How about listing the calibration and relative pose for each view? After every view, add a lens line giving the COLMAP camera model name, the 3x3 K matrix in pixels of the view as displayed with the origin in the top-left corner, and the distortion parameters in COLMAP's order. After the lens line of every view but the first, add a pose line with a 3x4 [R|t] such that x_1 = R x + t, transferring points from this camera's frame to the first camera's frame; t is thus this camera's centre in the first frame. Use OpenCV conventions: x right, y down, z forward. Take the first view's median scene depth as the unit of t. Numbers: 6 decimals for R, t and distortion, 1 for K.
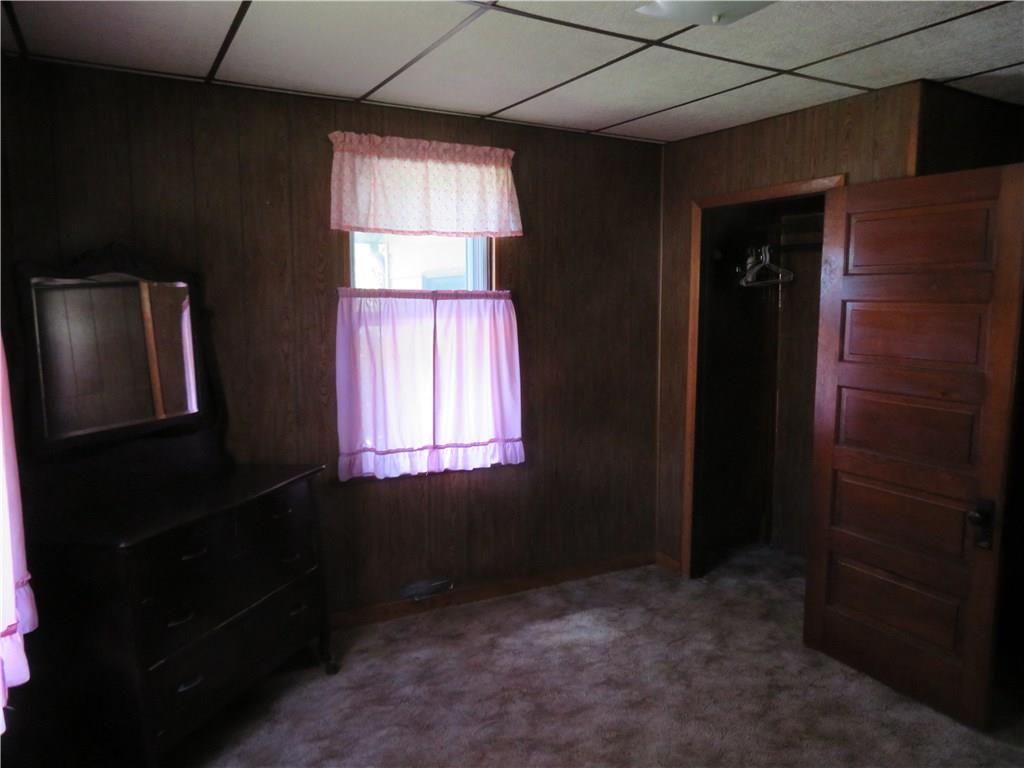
lens RADIAL K [[741.8, 0, 514.6], [0, 741.8, 380.7], [0, 0, 1]] dist [-0.007904, 0.000385]
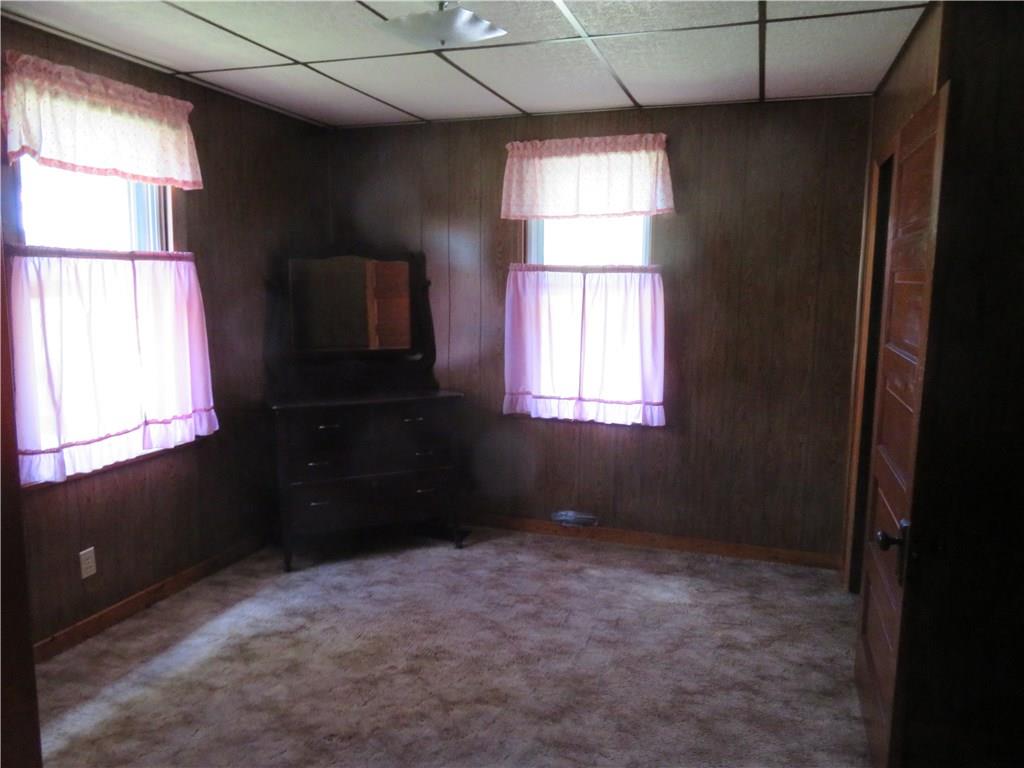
lens RADIAL K [[741.8, 0, 512.4], [0, 741.8, 384.5], [0, 0, 1]] dist [-0.007904, 0.000385]
pose [[0.670797, 0.102975, -0.734457, 0.706516], [-0.087667, 0.994380, 0.059349, 0.006331], [0.736441, 0.024577, 0.676055, 0.129059]]
